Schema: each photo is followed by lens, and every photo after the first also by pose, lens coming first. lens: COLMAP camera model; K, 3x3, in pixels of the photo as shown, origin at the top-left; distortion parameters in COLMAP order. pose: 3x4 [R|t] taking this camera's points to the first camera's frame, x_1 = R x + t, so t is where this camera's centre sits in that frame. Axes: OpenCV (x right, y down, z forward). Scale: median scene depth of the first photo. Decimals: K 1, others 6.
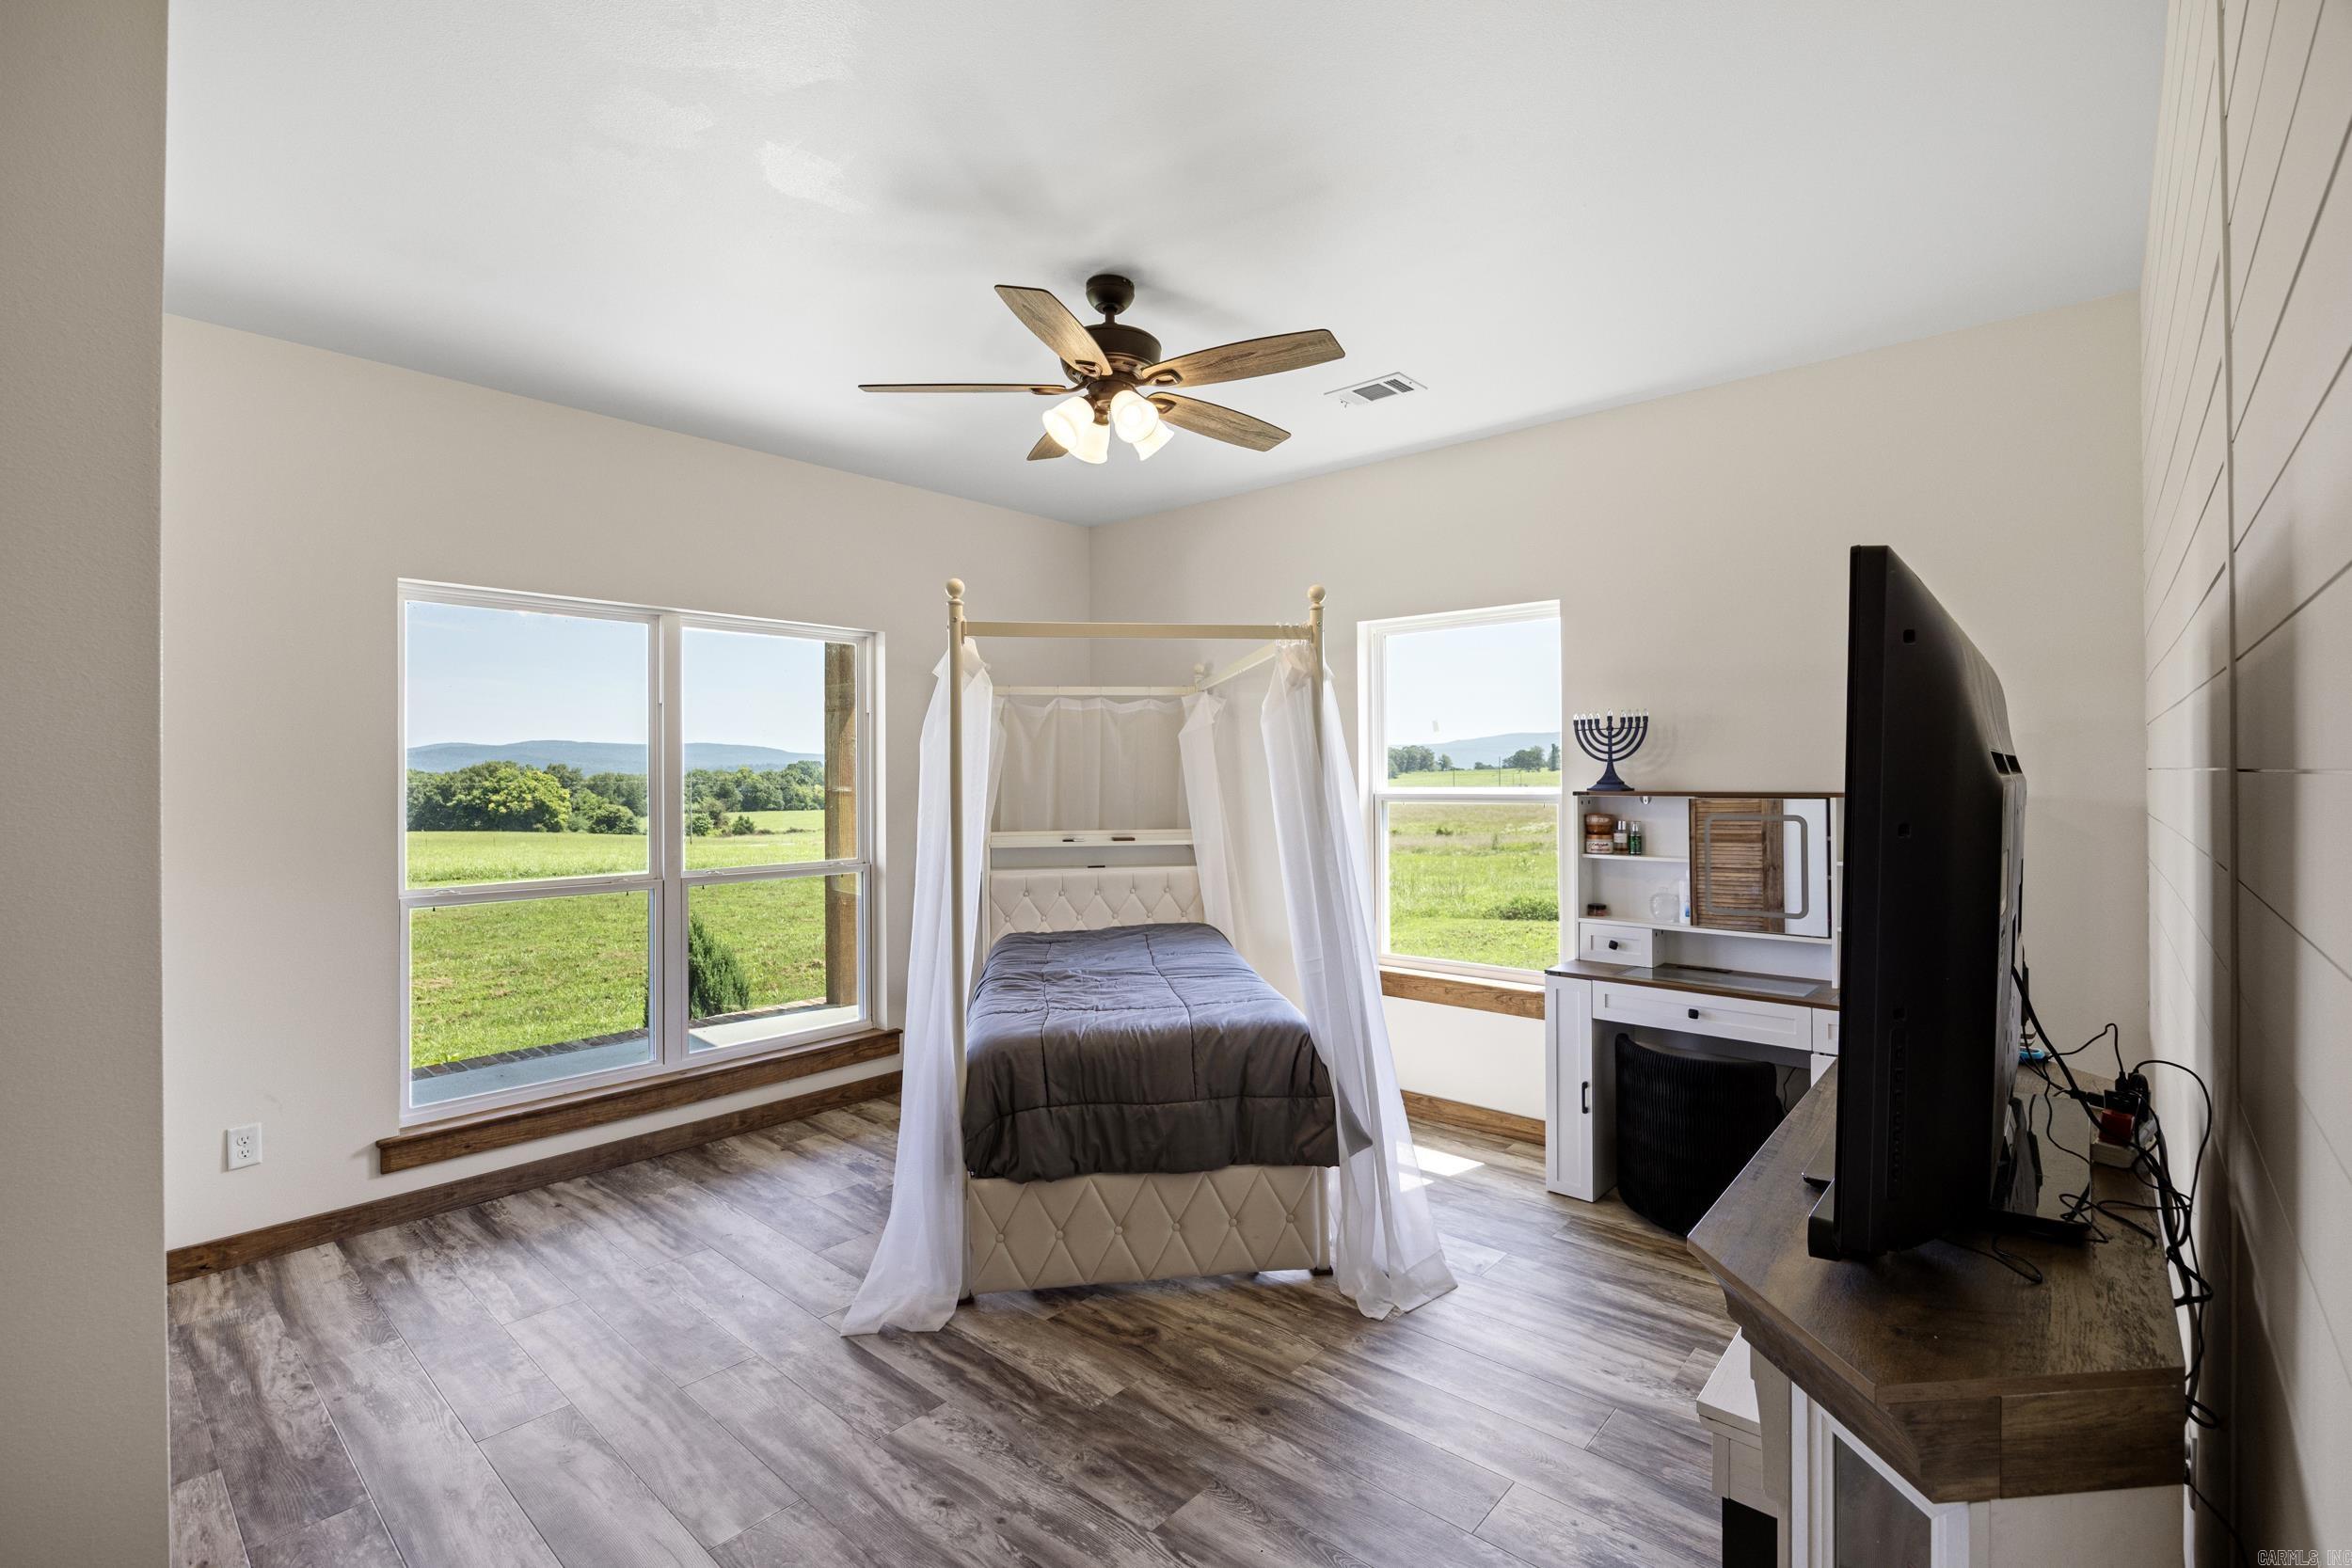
lens RADIAL K [[1046.0, 0, 1189.0], [0, 1046.0, 775.6], [0, 0, 1]] dist [-0.005192, -0.000472]
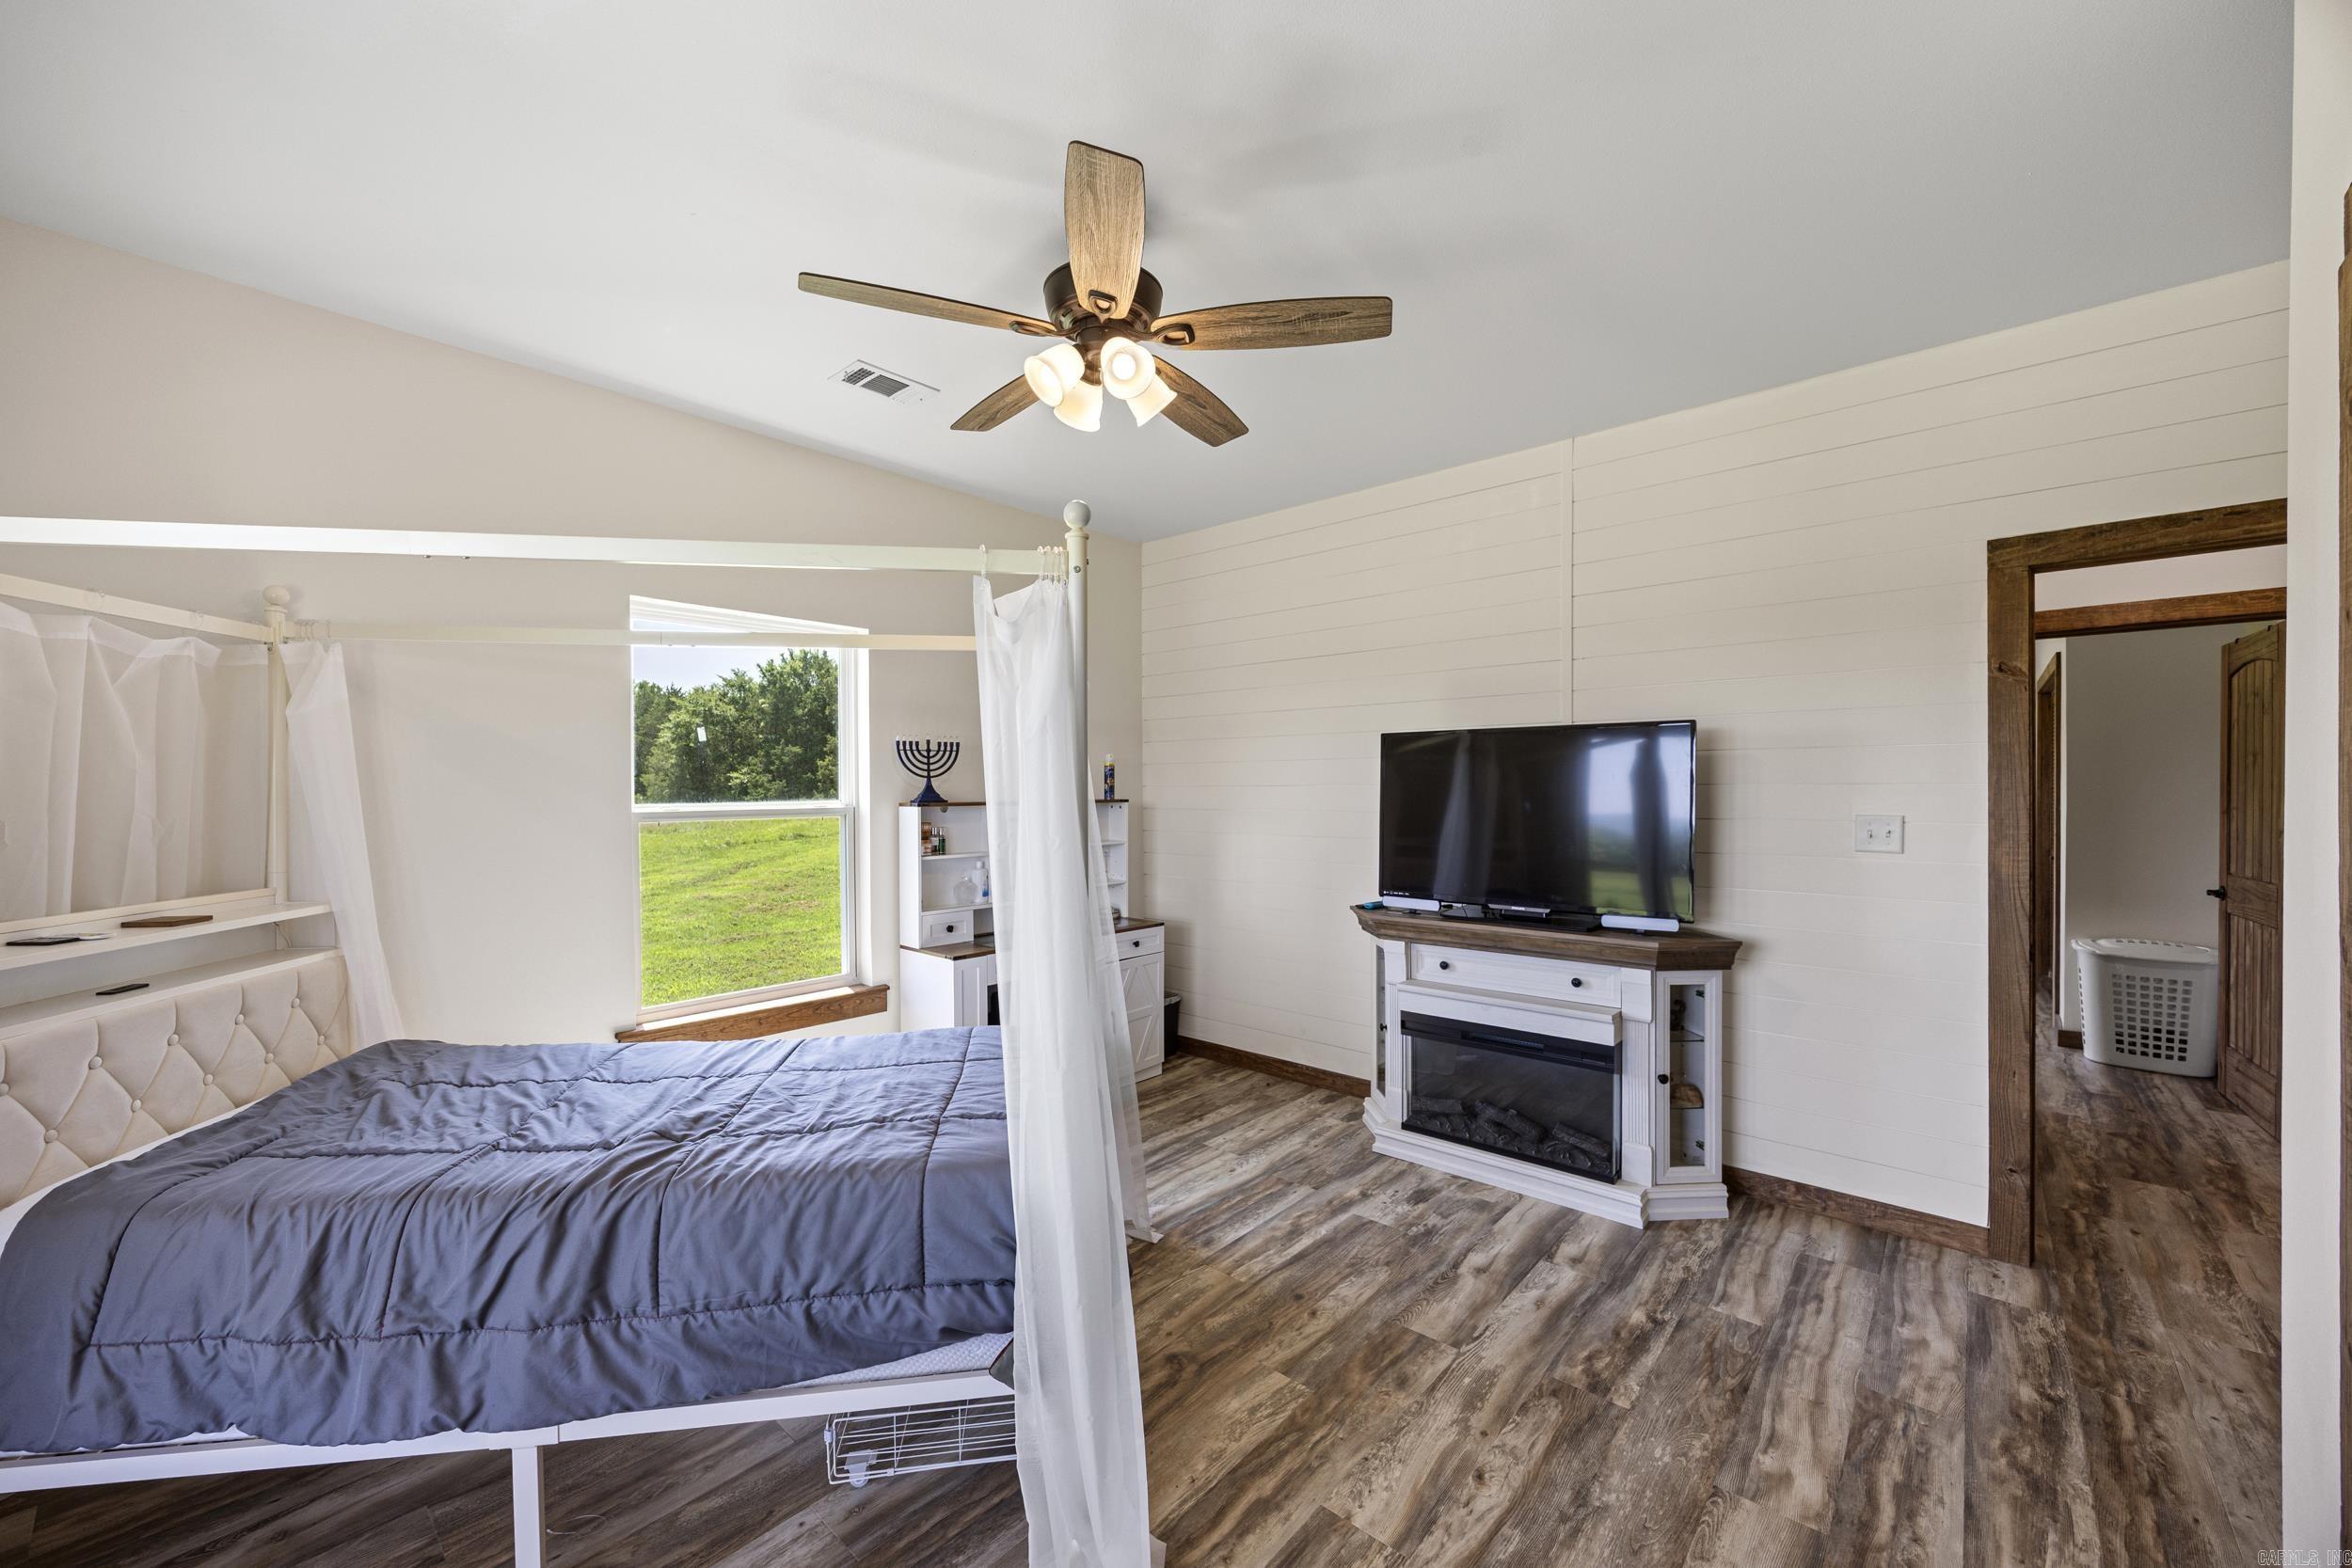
lens RADIAL K [[898.6, 0, 1174.1], [0, 898.6, 794.2], [0, 0, 1]] dist [-0.002782, -0.000839]
pose [[0.009369, -0.000986, 0.999956, -0.867732], [0.004931, 0.999987, 0.000940, 0.007805], [-0.999944, 0.004922, 0.009374, 0.987442]]
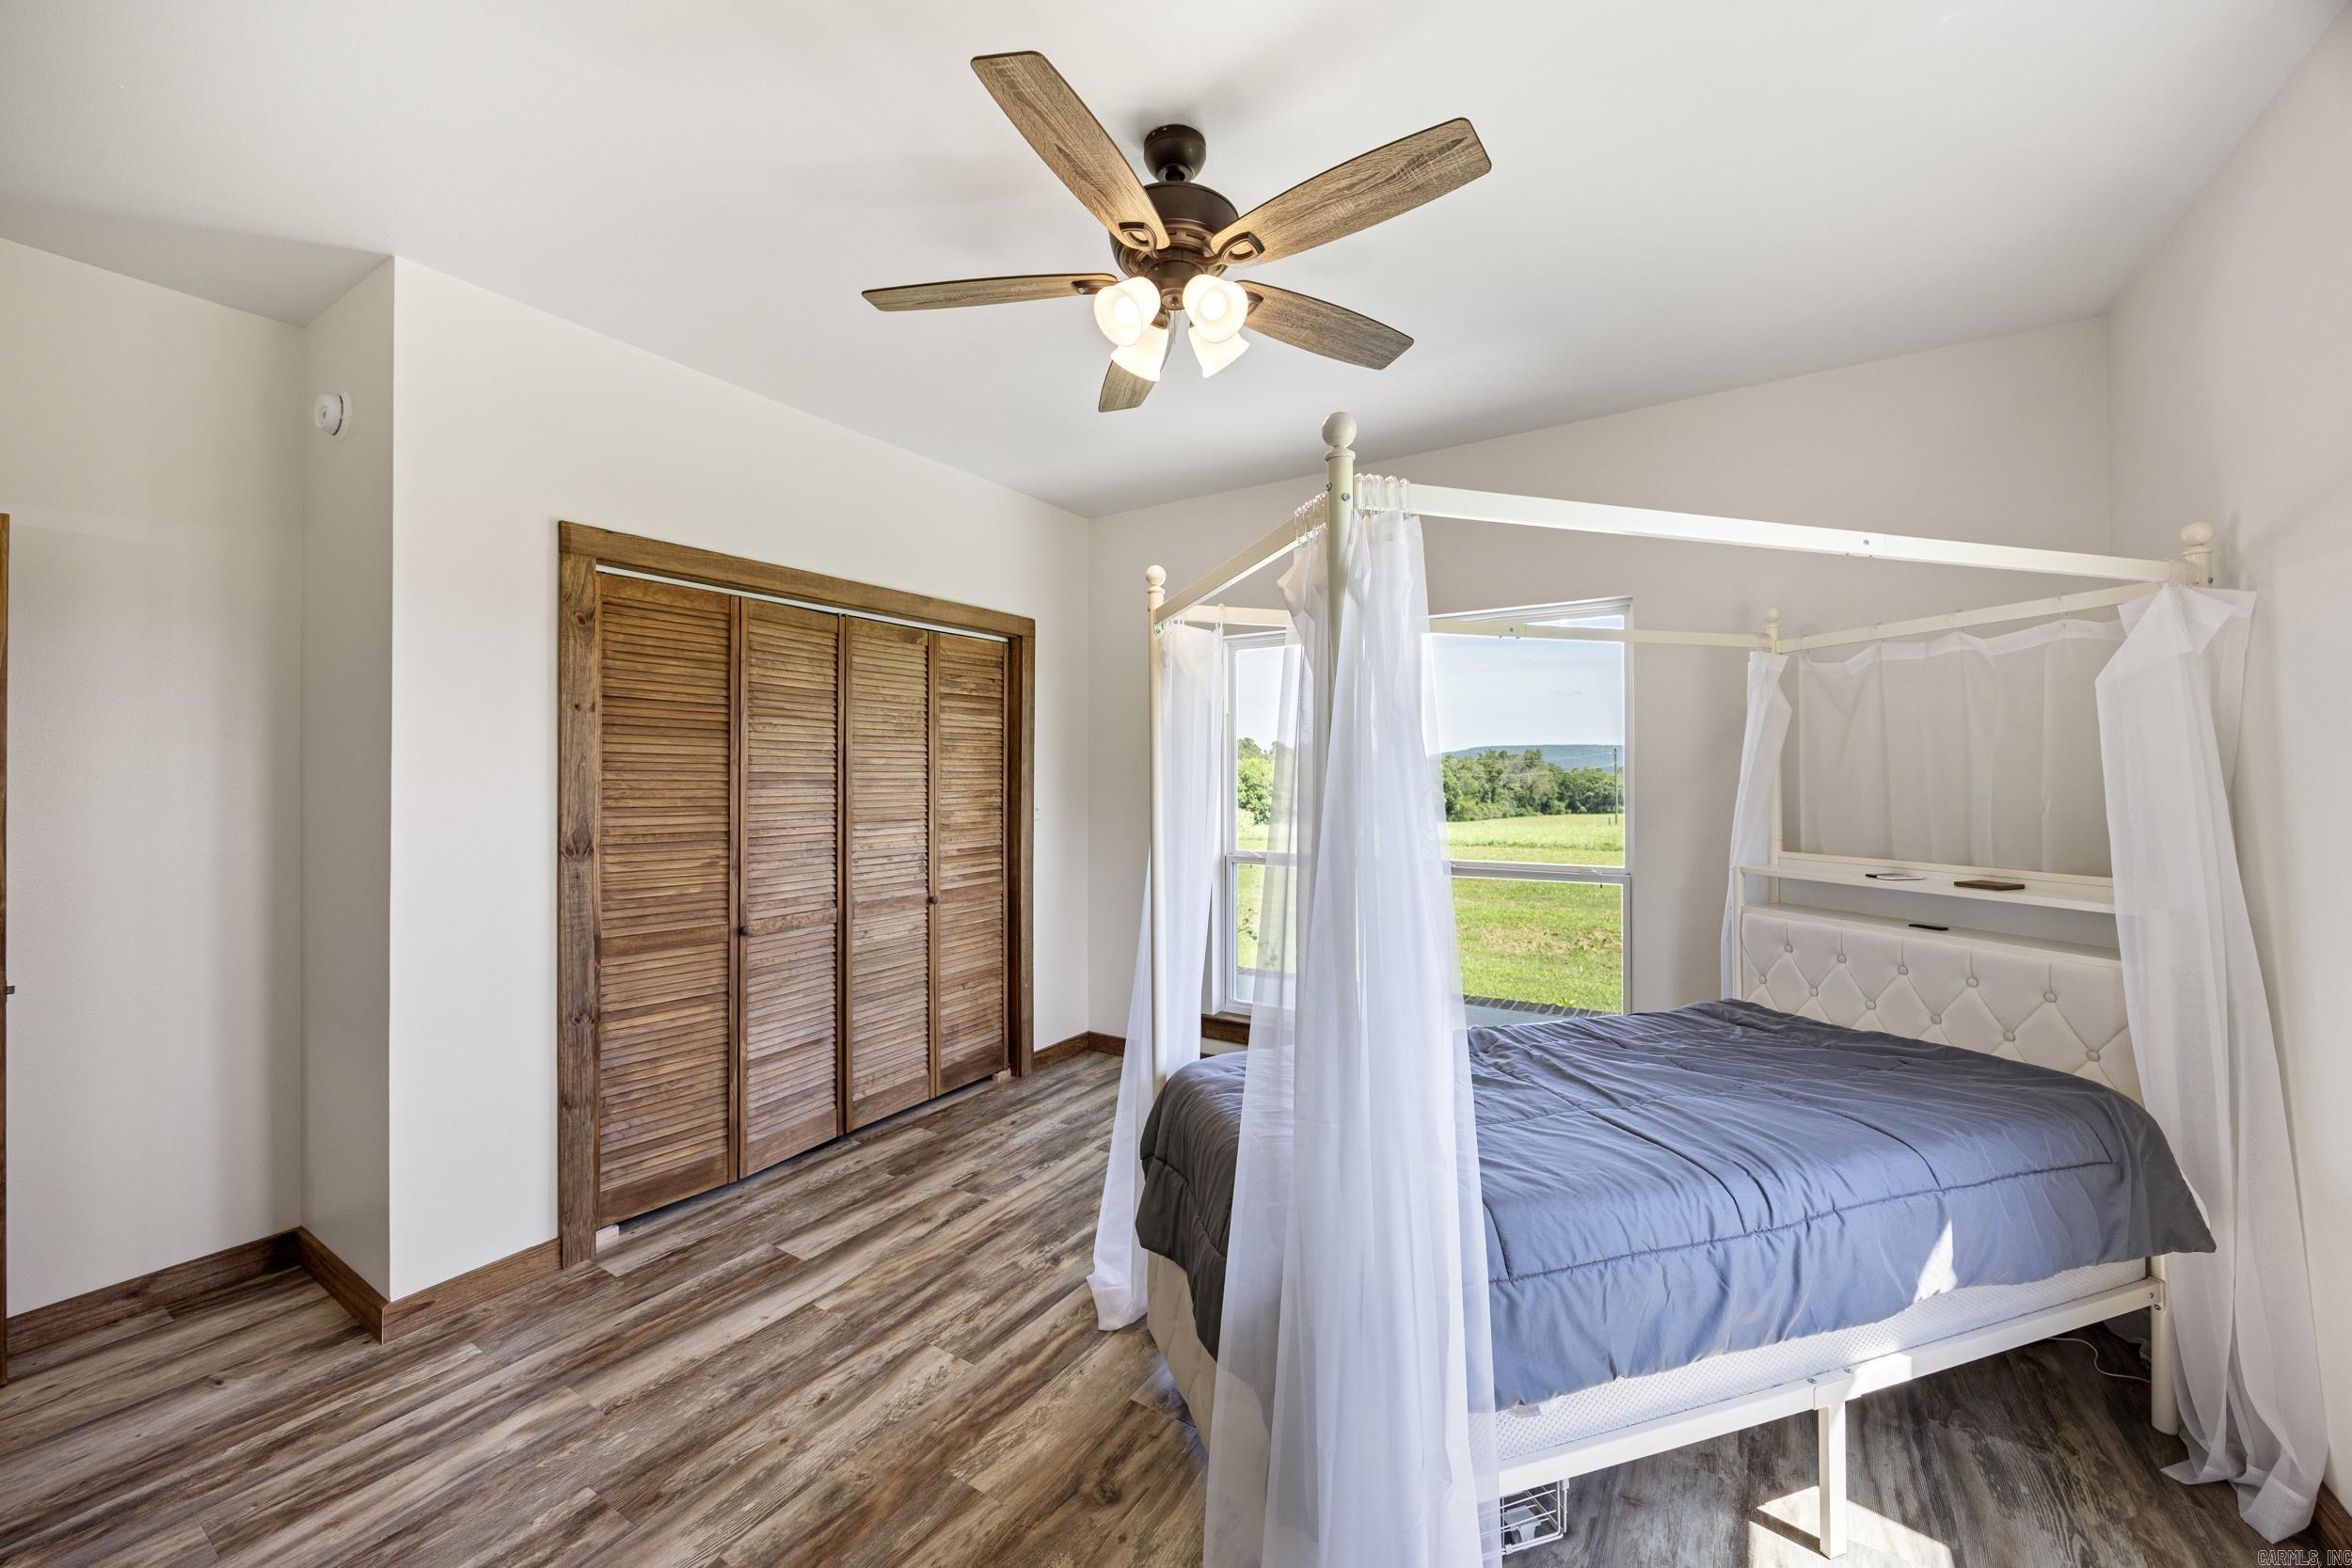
lens RADIAL K [[898.6, 0, 1179.4], [0, 898.6, 770.6], [0, 0, 1]] dist [-0.002782, -0.000839]
pose [[0.151247, 0.000128, -0.988496, 0.621361], [0.005021, 0.999987, 0.000898, -0.003010], [0.988483, -0.005099, 0.151244, 0.950741]]
